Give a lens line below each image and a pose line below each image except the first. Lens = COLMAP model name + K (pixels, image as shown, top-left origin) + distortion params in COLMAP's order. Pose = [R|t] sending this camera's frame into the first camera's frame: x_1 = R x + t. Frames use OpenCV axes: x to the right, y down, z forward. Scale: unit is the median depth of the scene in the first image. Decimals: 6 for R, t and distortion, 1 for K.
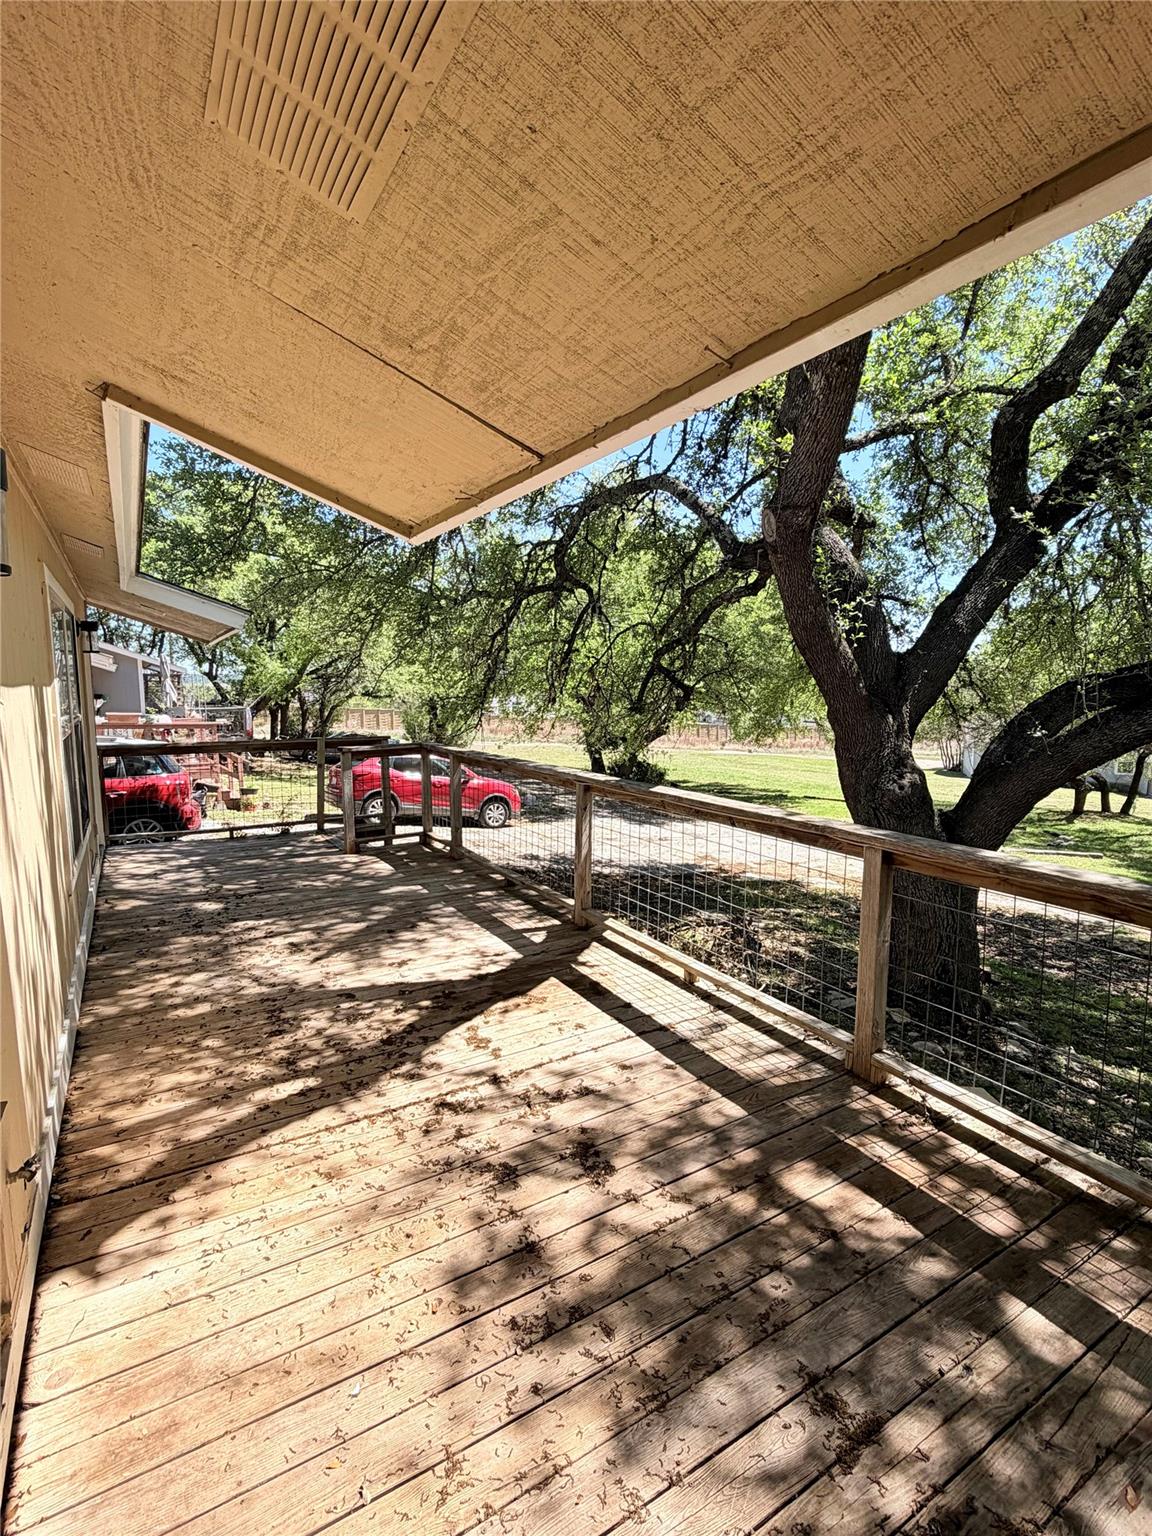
lens RADIAL K [[727.6, 0, 576.0], [0, 727.6, 768.0], [0, 0, 1]] dist [-0.001220, -0.000548]
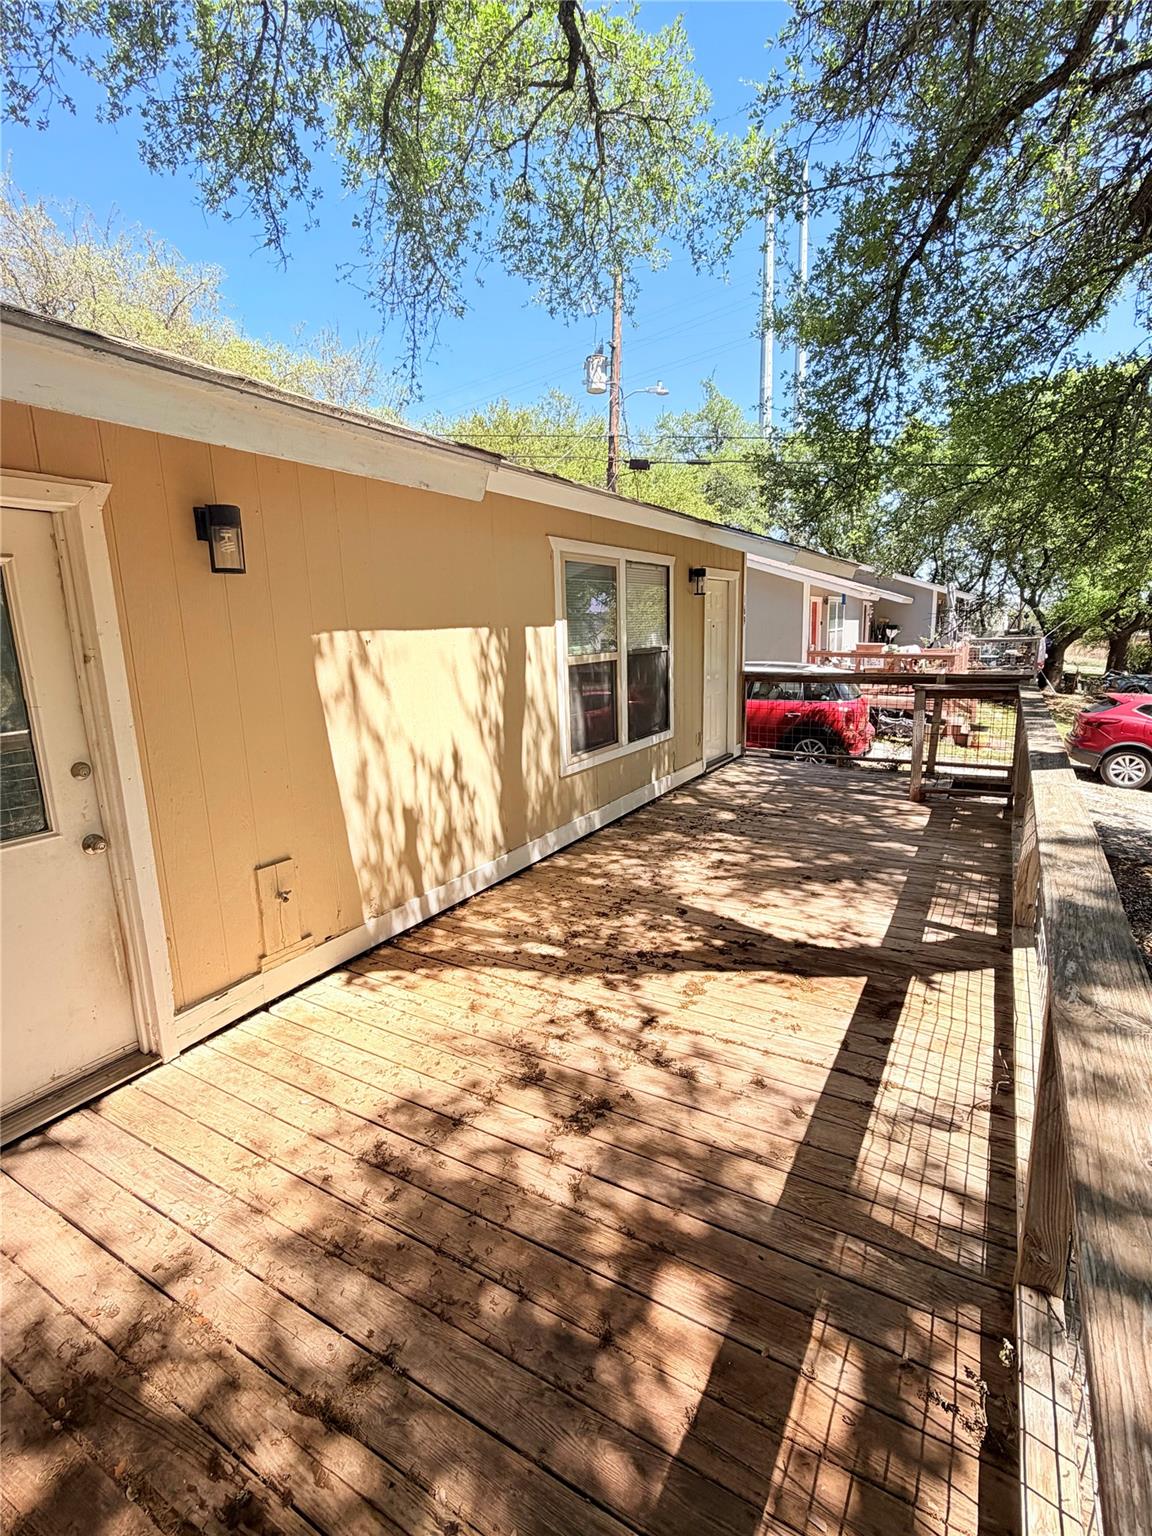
lens RADIAL K [[727.6, 0, 576.0], [0, 727.6, 768.0], [0, 0, 1]] dist [-0.001220, -0.000548]
pose [[0.475091, 0.156876, -0.865840, 0.542549], [-0.072840, 0.987614, 0.138972, -0.040323], [0.876917, -0.002956, 0.480633, 0.355193]]
